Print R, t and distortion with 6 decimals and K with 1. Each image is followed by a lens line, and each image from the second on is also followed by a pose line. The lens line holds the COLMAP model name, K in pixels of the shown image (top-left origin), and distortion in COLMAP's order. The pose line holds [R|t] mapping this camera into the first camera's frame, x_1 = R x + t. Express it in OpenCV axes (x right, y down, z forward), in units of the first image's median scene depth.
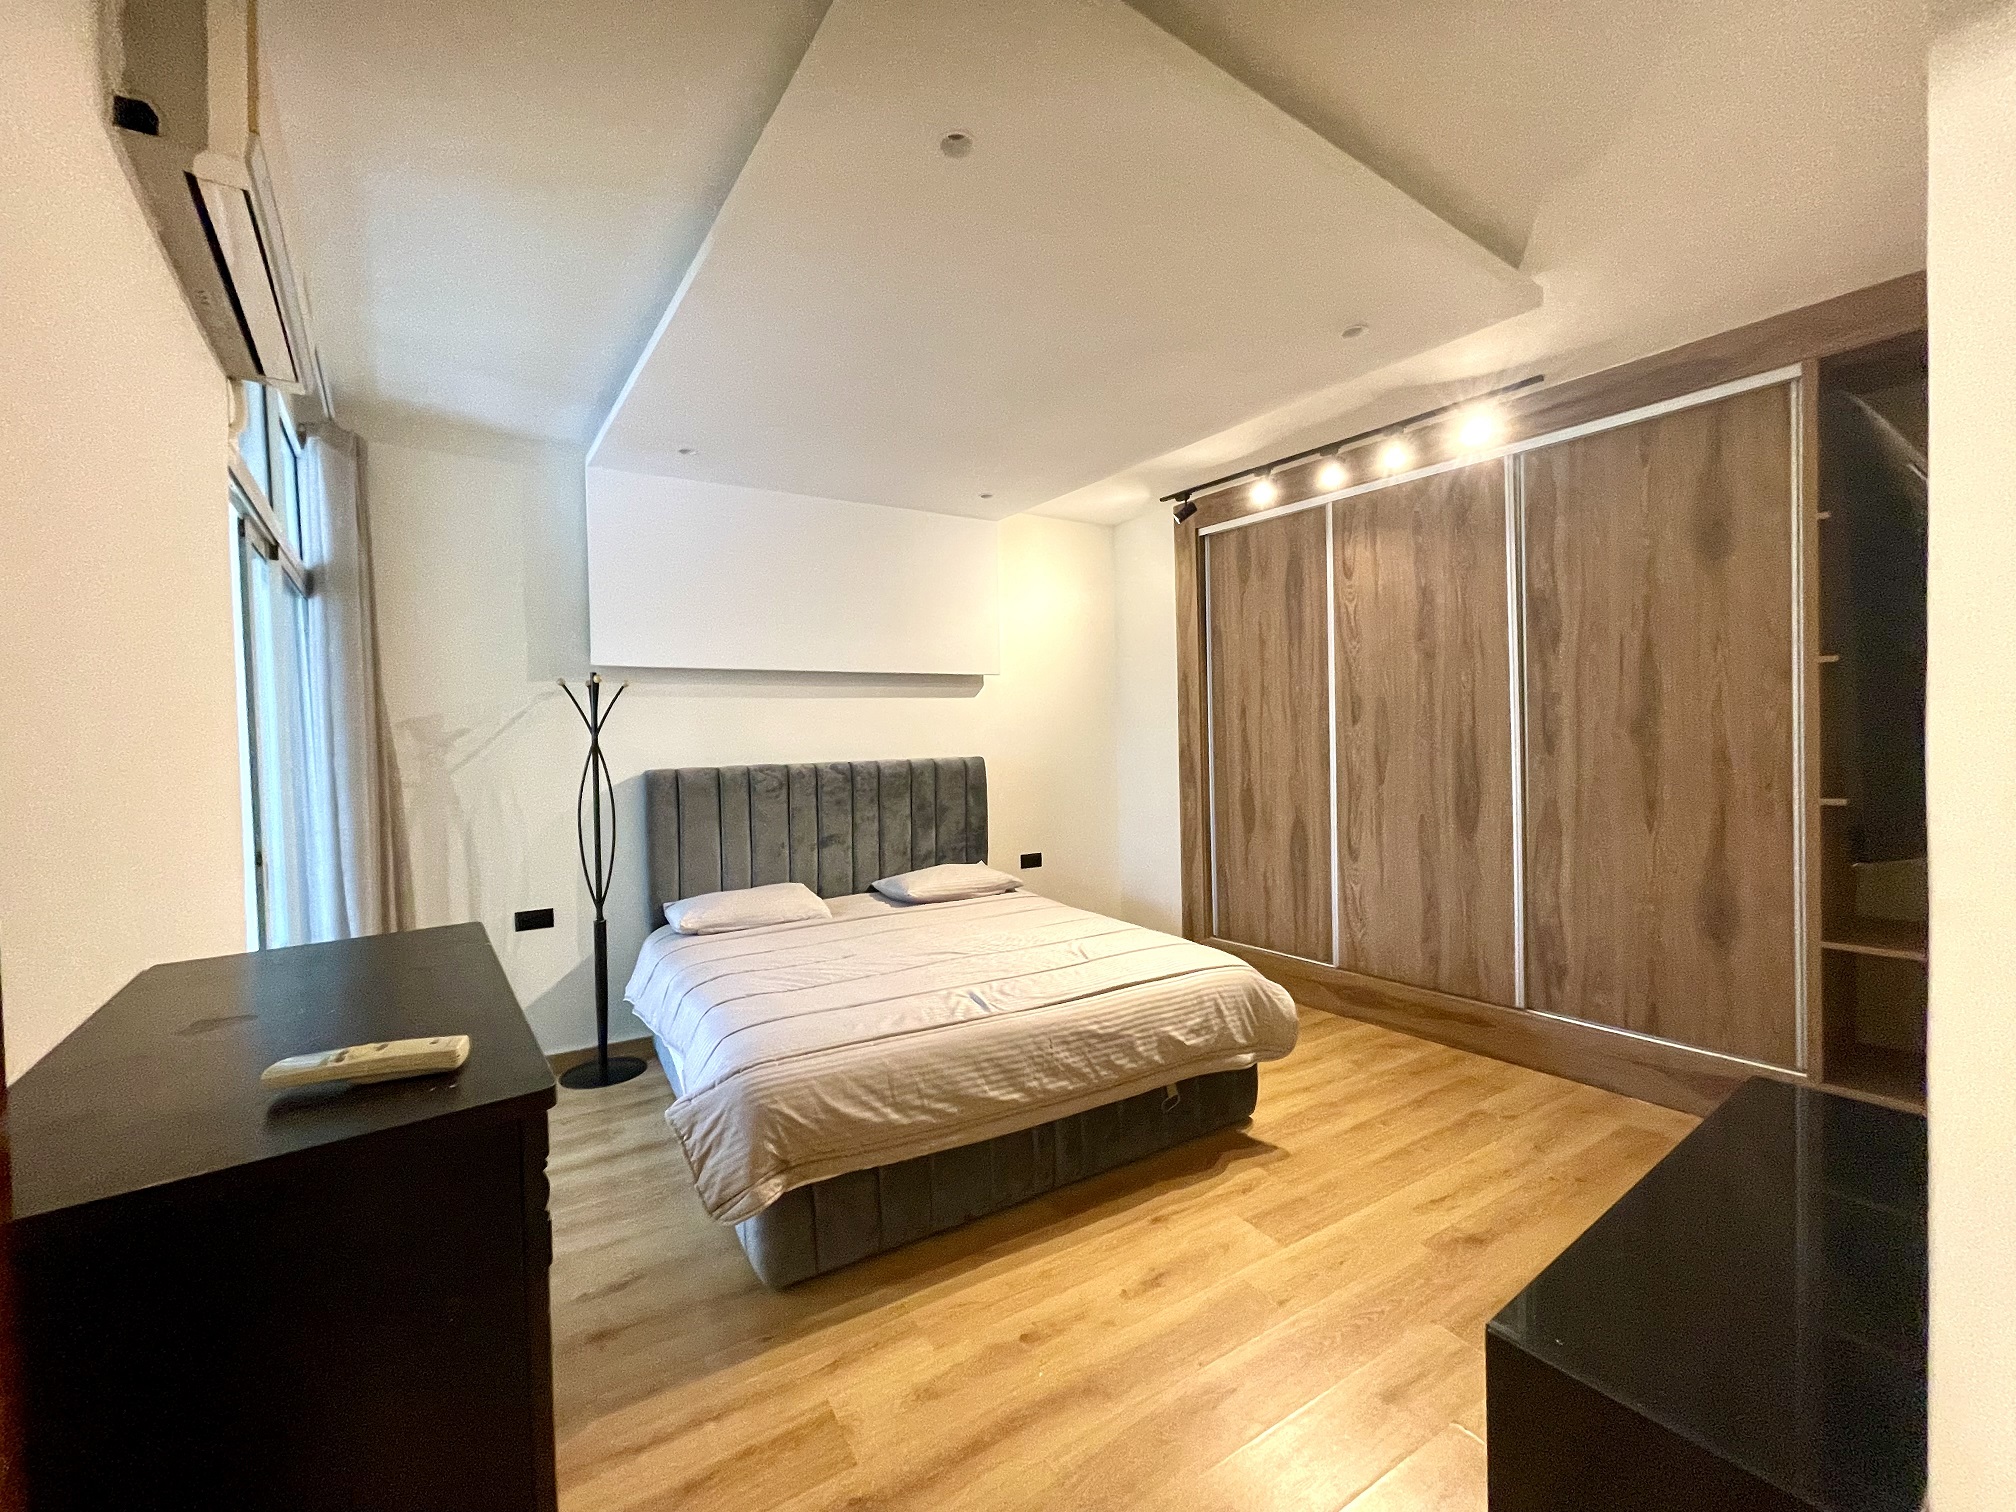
lens RADIAL K [[814.6, 0, 1002.0], [0, 814.6, 754.6], [0, 0, 1]] dist [0.000508, -0.000017]
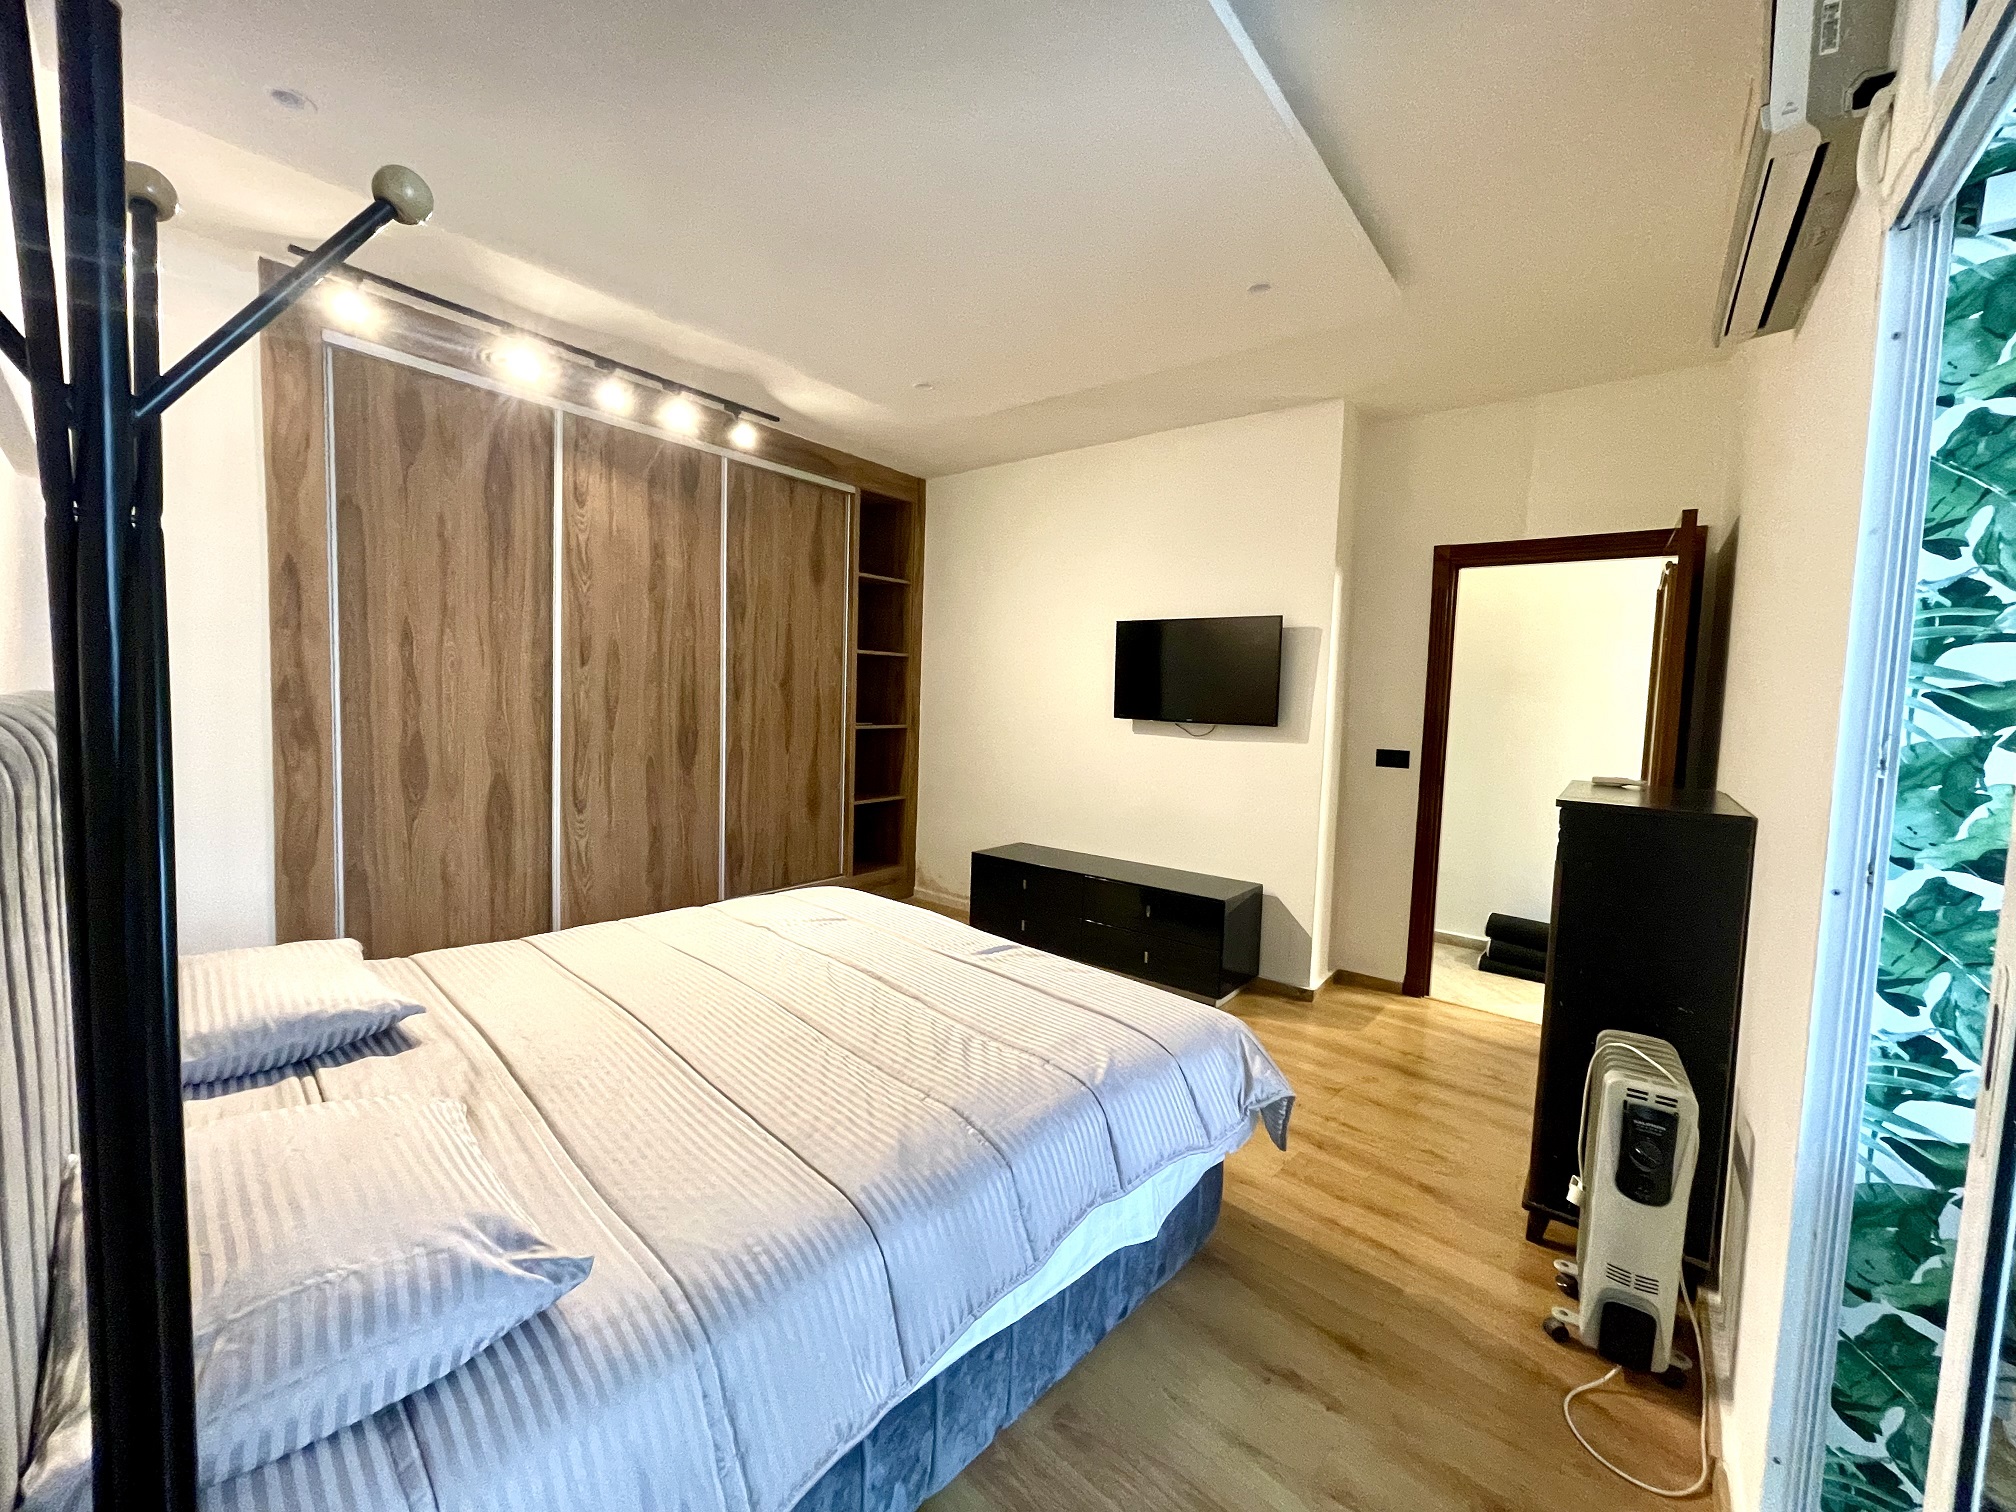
lens RADIAL K [[814.6, 0, 1002.0], [0, 814.6, 754.6], [0, 0, 1]] dist [0.000508, -0.000017]
pose [[-0.272723, -0.060489, 0.960189, -0.637574], [-0.013214, 0.998163, 0.059128, 0.002004], [-0.962002, 0.003438, -0.273021, 0.854393]]
